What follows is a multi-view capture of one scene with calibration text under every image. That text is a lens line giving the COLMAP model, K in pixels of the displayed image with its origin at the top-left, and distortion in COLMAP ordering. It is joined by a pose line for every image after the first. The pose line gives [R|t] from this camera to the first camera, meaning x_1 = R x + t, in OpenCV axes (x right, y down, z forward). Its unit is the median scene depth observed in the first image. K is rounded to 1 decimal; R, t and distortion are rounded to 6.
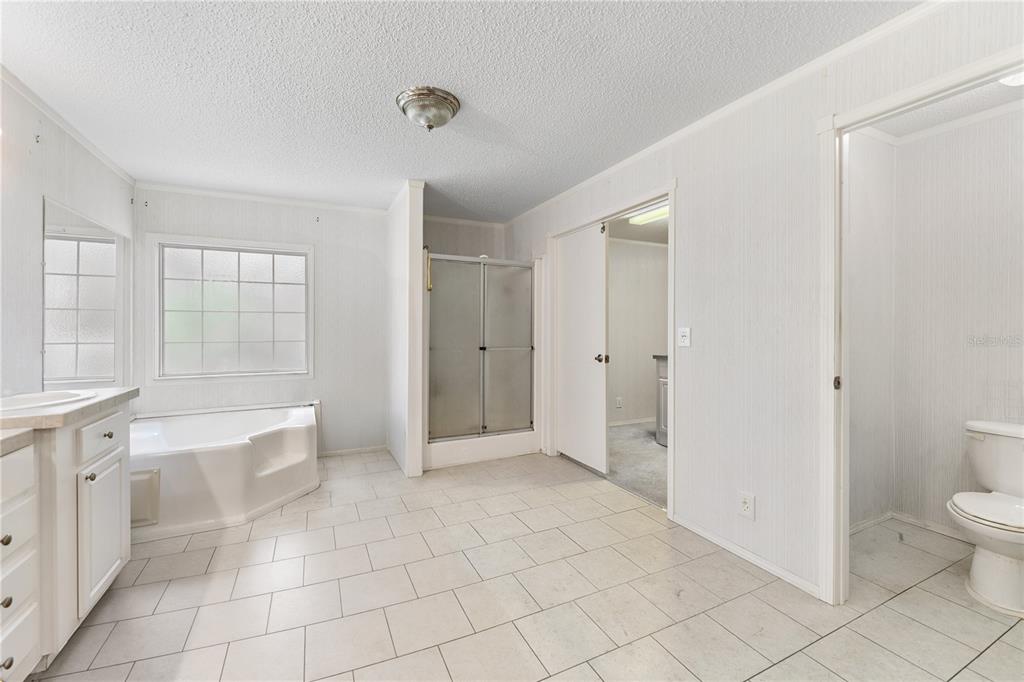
lens RADIAL K [[418.1, 0, 509.7], [0, 418.1, 329.3], [0, 0, 1]] dist [-0.000936, -0.000165]
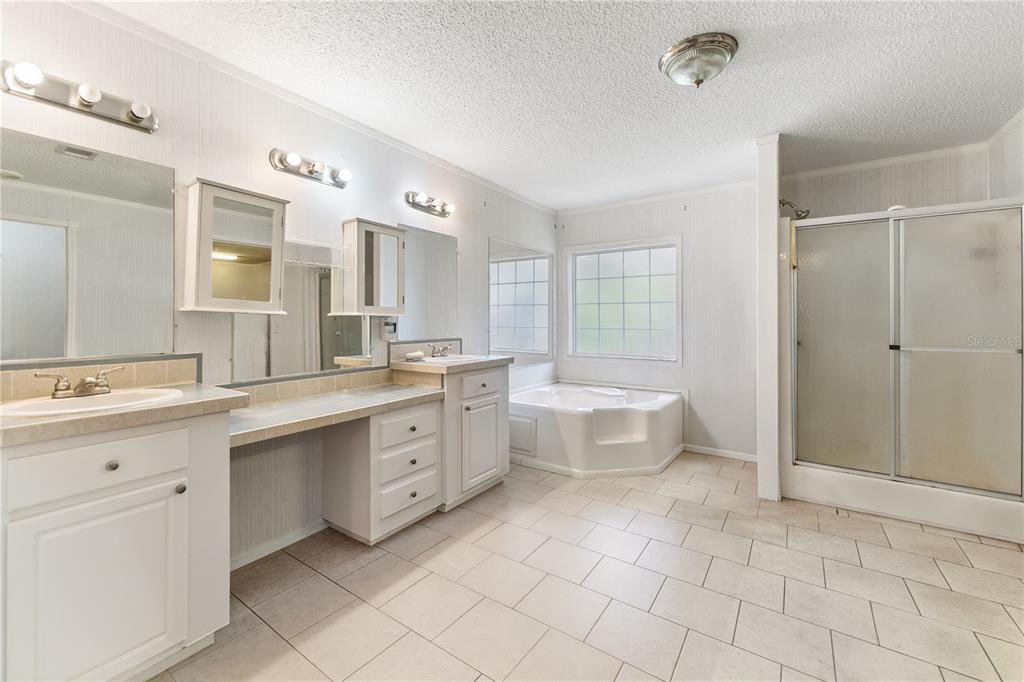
lens RADIAL K [[424.9, 0, 511.6], [0, 424.9, 315.6], [0, 0, 1]] dist [0.017370, 0.000110]
pose [[0.502156, -0.004848, -0.864763, 0.248982], [-0.001731, 0.999977, -0.006611, 0.001508], [0.864775, 0.004817, 0.502136, 0.150550]]
